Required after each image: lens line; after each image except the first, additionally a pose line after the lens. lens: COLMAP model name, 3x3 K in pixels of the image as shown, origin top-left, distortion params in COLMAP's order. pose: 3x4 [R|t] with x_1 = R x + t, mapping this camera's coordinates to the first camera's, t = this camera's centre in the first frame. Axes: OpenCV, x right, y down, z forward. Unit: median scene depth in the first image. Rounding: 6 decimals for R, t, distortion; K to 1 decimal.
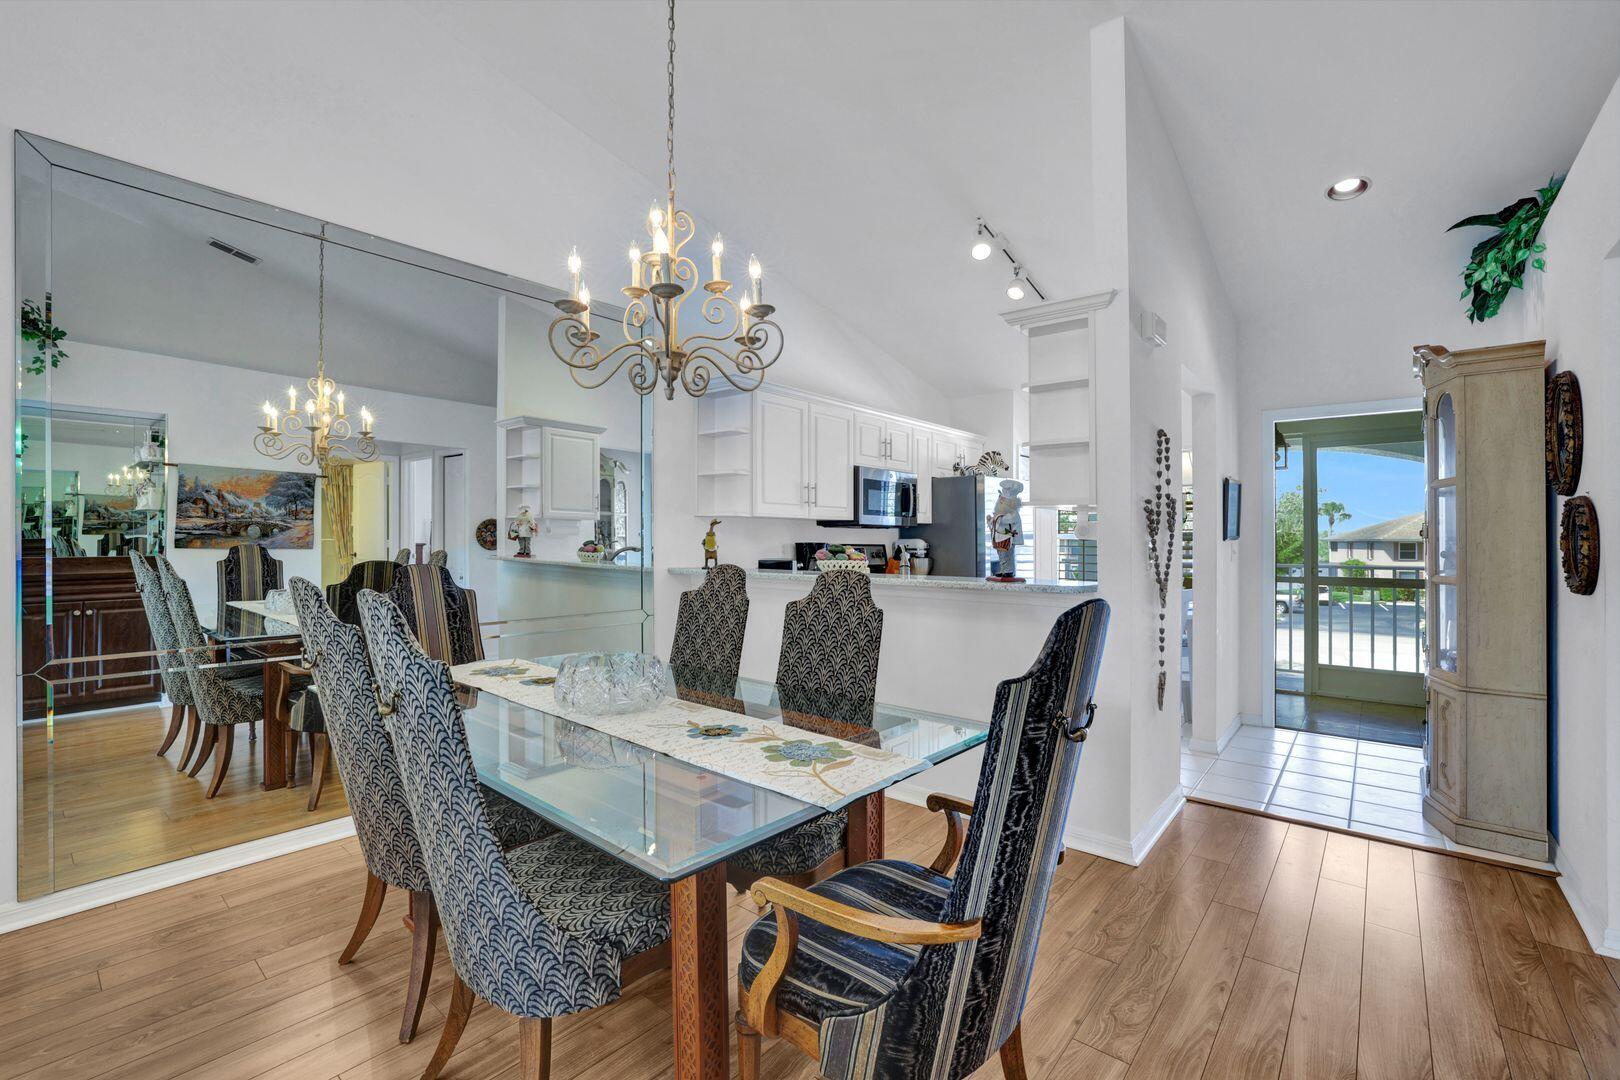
lens RADIAL K [[687.9, 0, 810.0], [0, 687.9, 540.0], [0, 0, 1]] dist [0.001323, 0.000639]
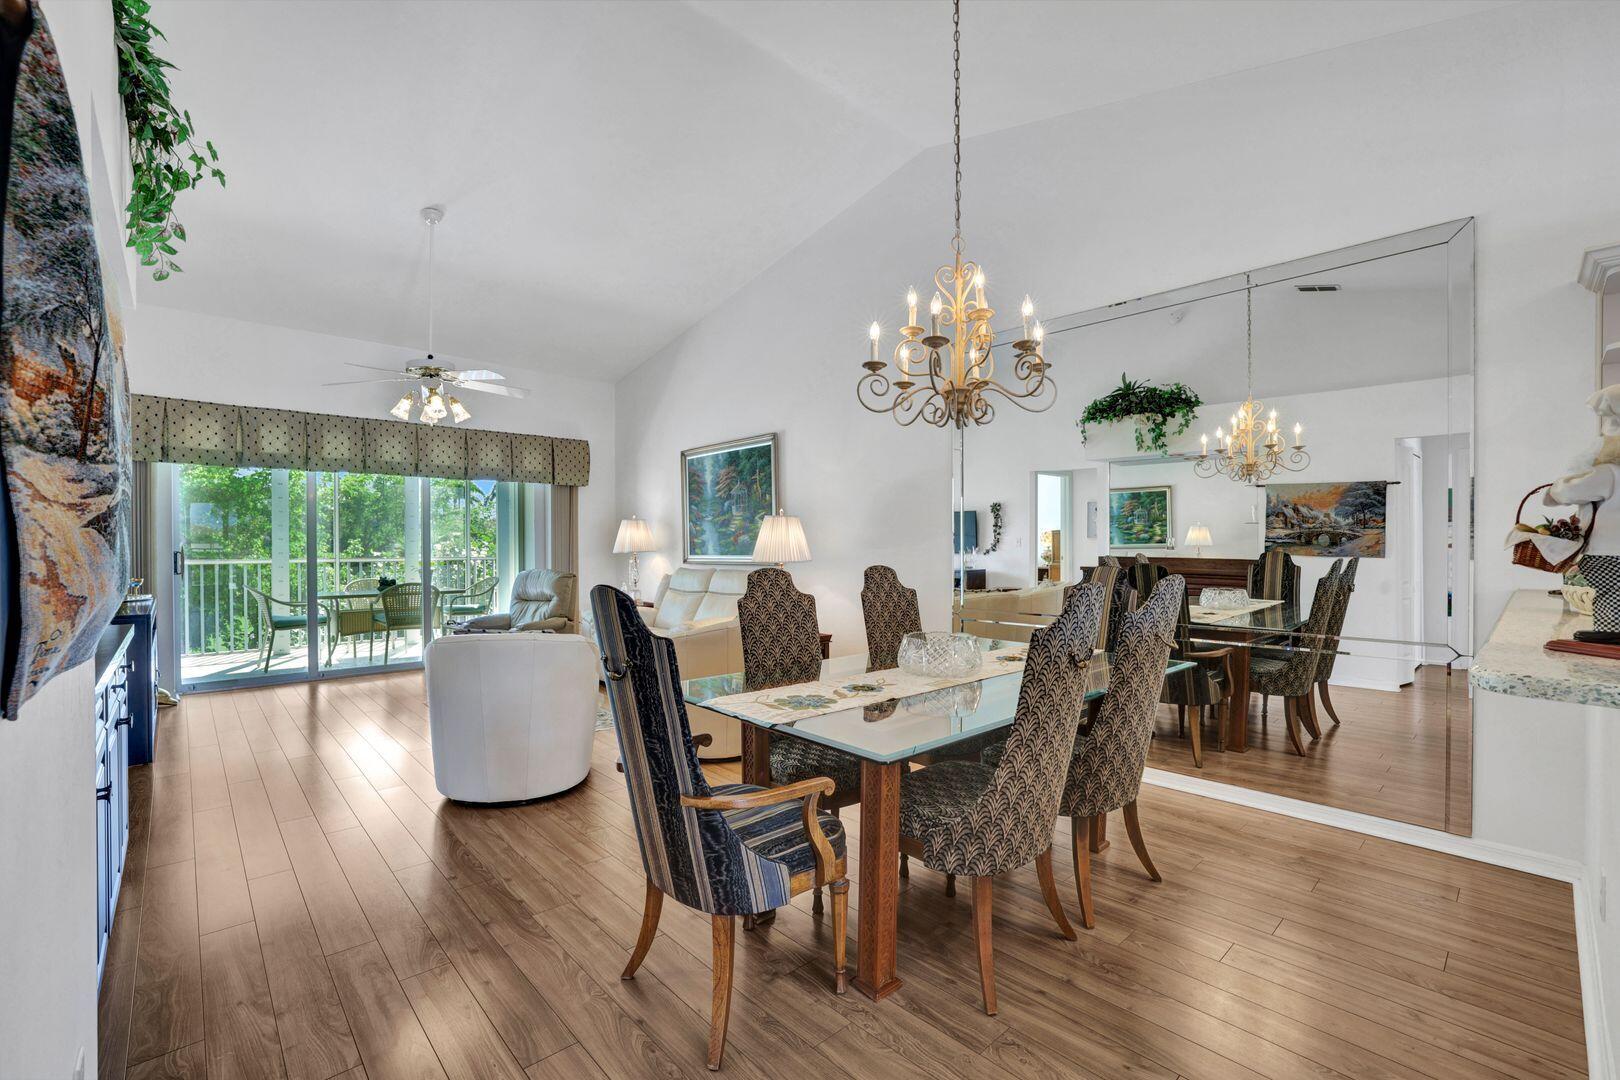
lens RADIAL K [[687.9, 0, 810.0], [0, 687.9, 540.0], [0, 0, 1]] dist [0.001323, 0.000639]
pose [[-0.132886, -0.003241, -0.991126, 0.376497], [-0.013103, 0.999913, -0.001513, -0.000415], [0.991045, 0.012786, -0.132917, 0.344939]]
